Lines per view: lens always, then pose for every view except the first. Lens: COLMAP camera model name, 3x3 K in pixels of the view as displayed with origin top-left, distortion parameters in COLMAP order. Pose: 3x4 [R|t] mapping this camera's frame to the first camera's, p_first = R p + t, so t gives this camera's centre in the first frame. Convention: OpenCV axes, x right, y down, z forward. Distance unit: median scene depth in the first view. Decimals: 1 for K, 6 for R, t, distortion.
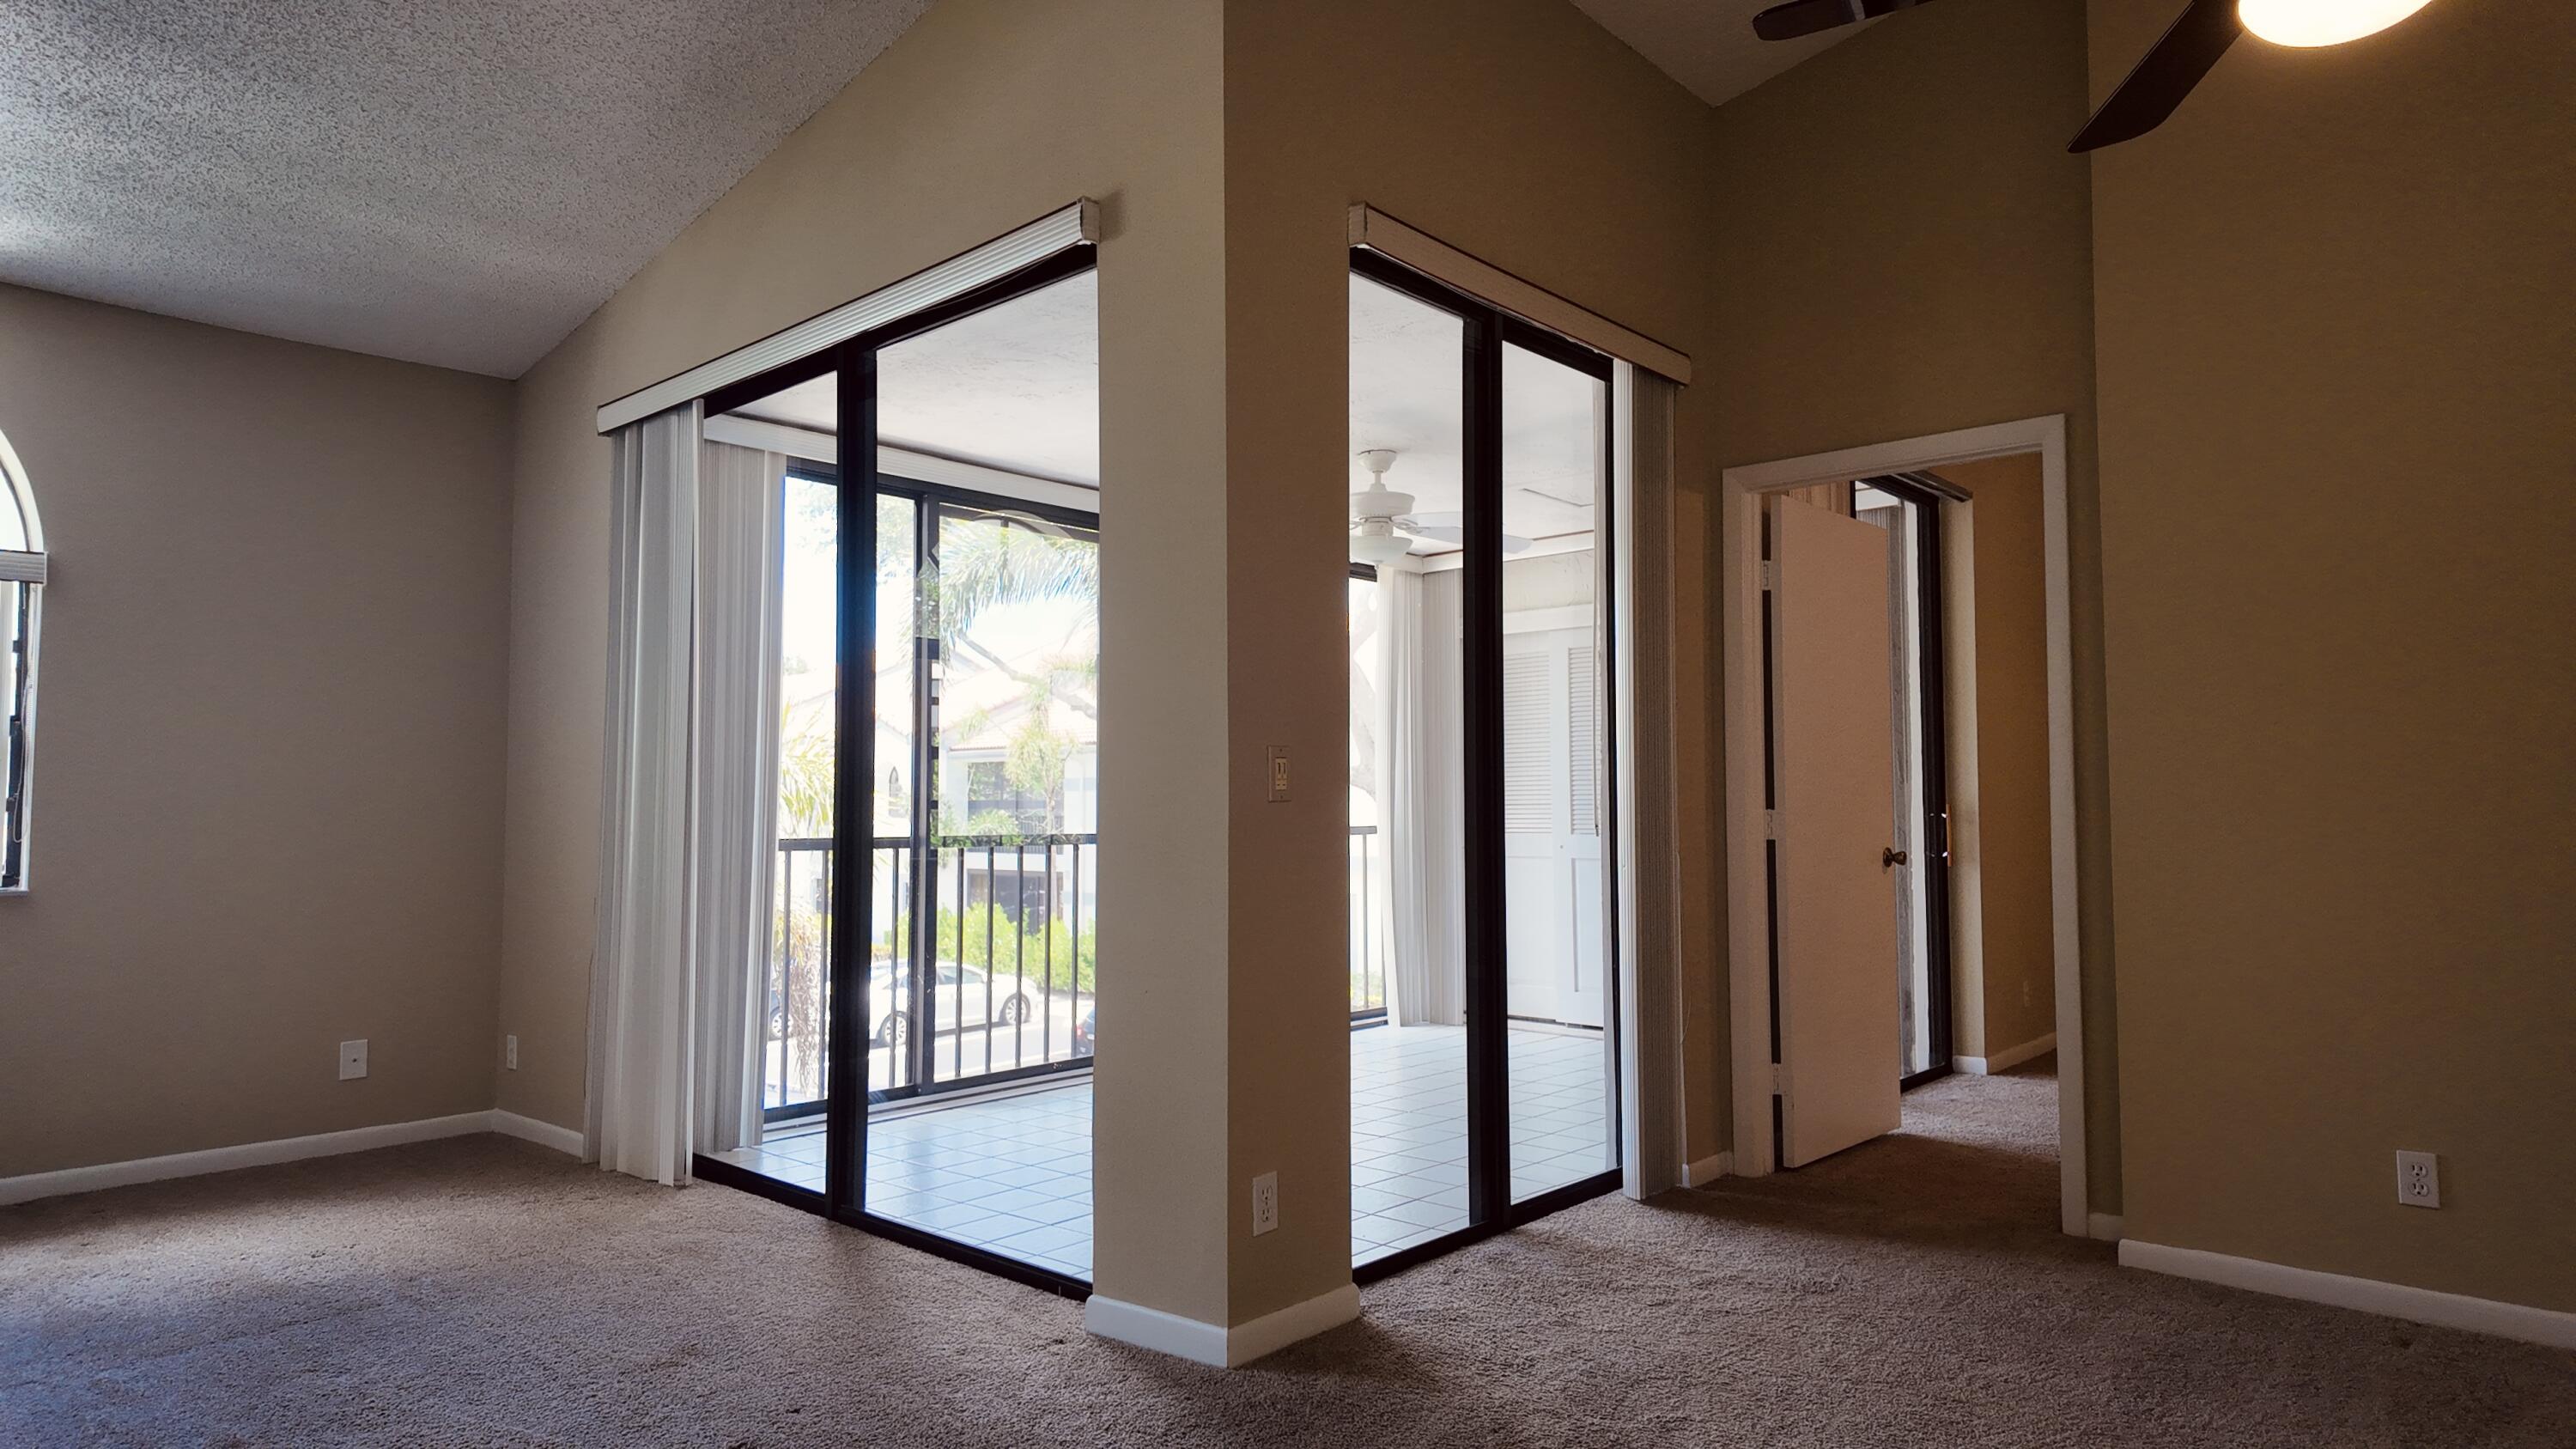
lens RADIAL K [[1495.2, 0, 1280.8], [0, 1495.2, 721.7], [0, 0, 1]] dist [0.004276, -0.009546]
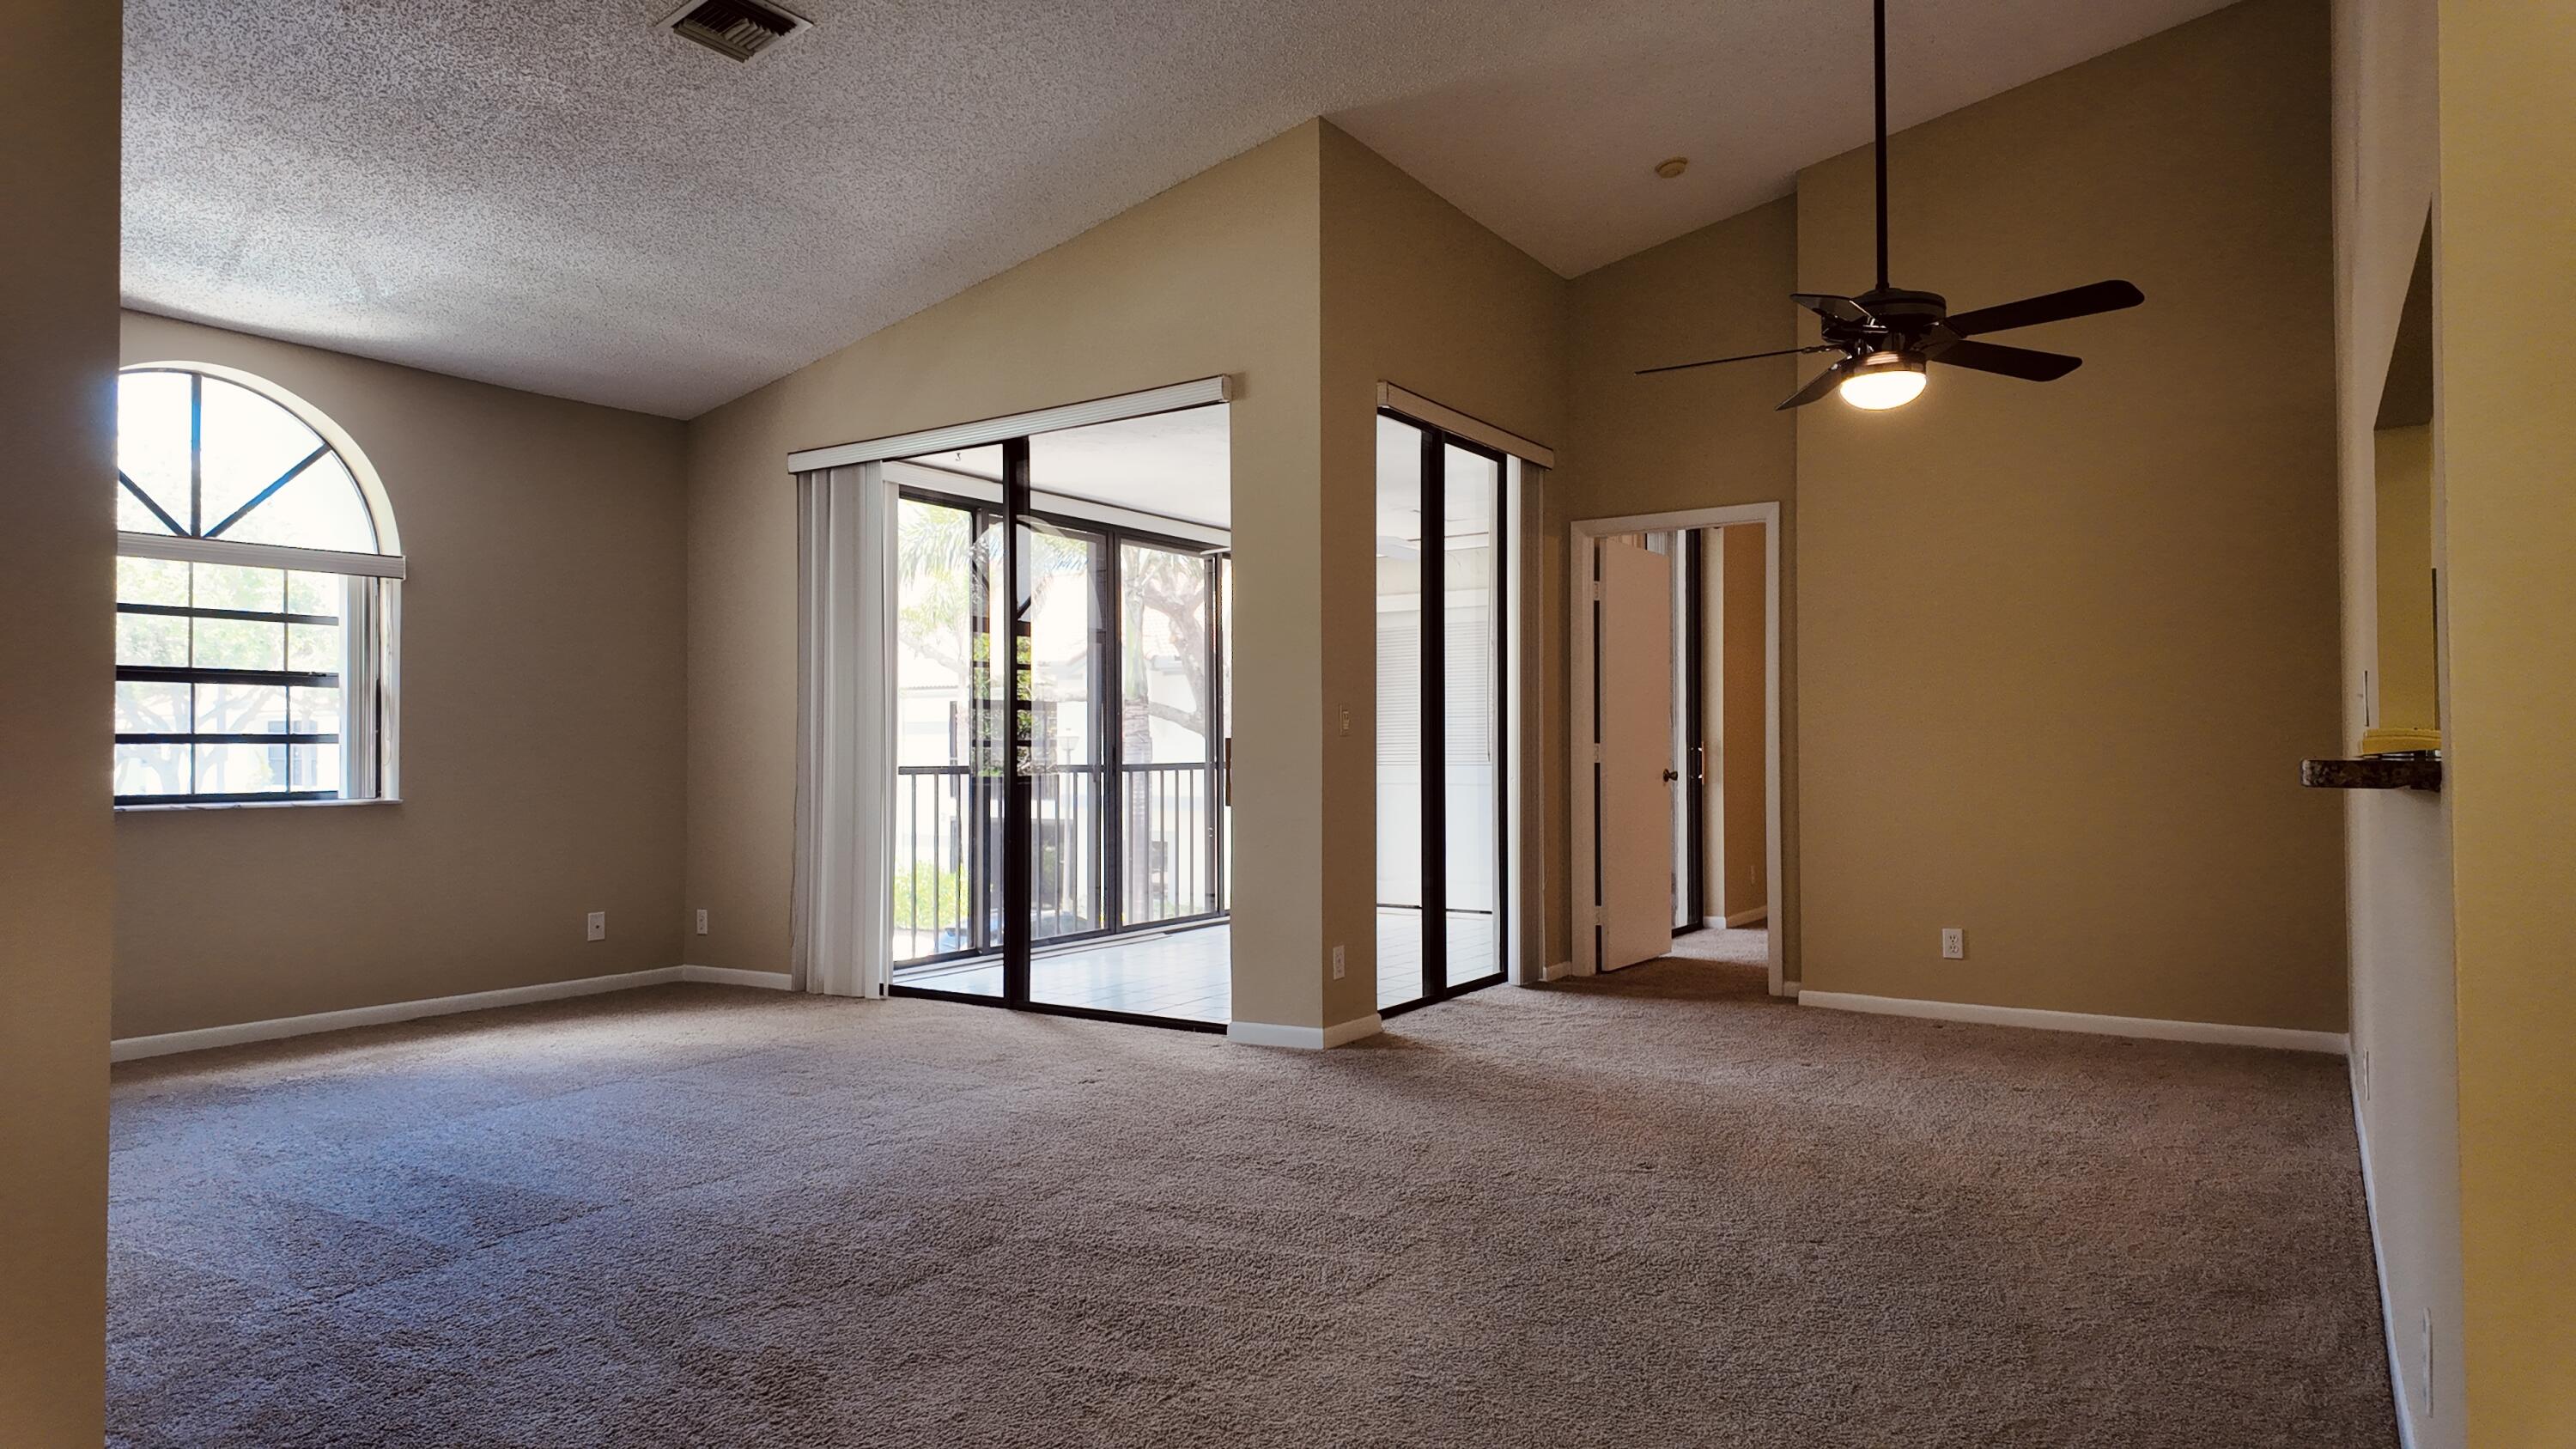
lens RADIAL K [[1495.2, 0, 1264.9], [0, 1495.2, 718.8], [0, 0, 1]] dist [0.004276, -0.009546]
pose [[0.990027, 0.002163, 0.140859, -0.232970], [-0.007186, 0.999356, 0.035161, -0.018069], [-0.140692, -0.035823, 0.989405, -0.485811]]
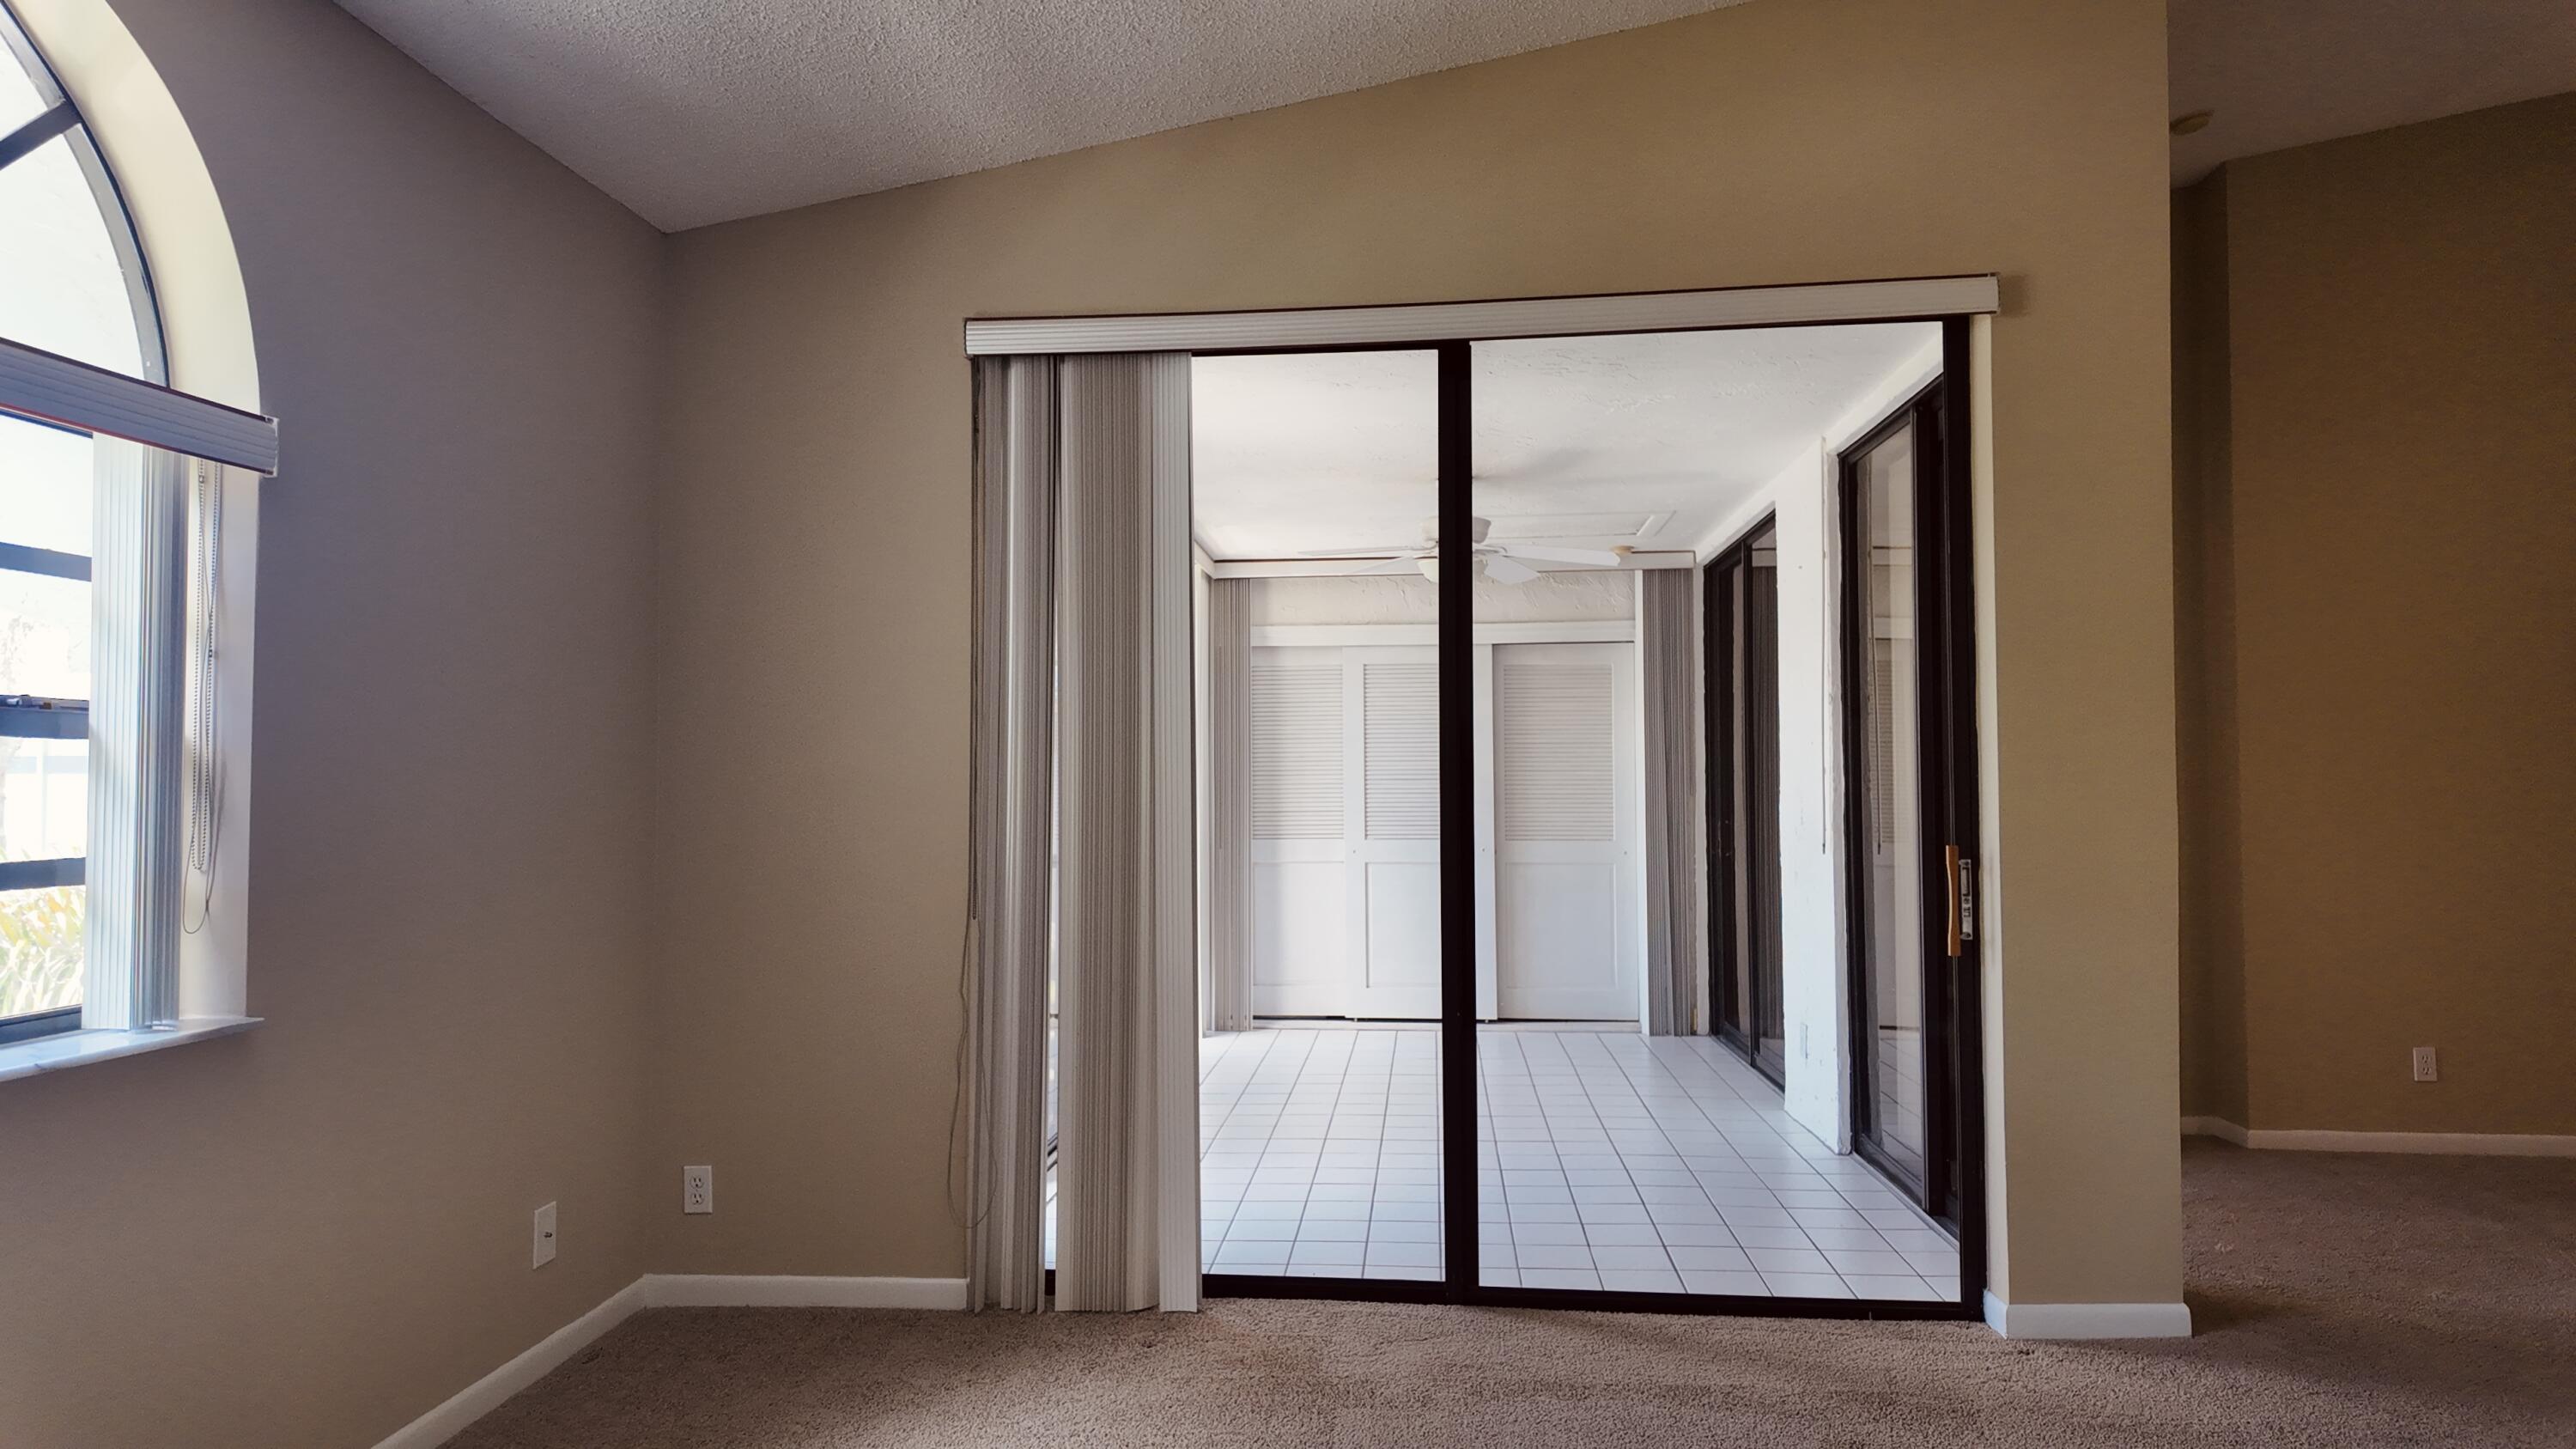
lens RADIAL K [[1495.2, 0, 1270.9], [0, 1495.2, 728.3], [0, 0, 1]] dist [0.004276, -0.009546]
pose [[0.813496, 0.023514, 0.581095, -0.839875], [-0.032679, 0.999452, 0.005306, -0.013483], [-0.580652, -0.023306, 0.813818, 0.312701]]
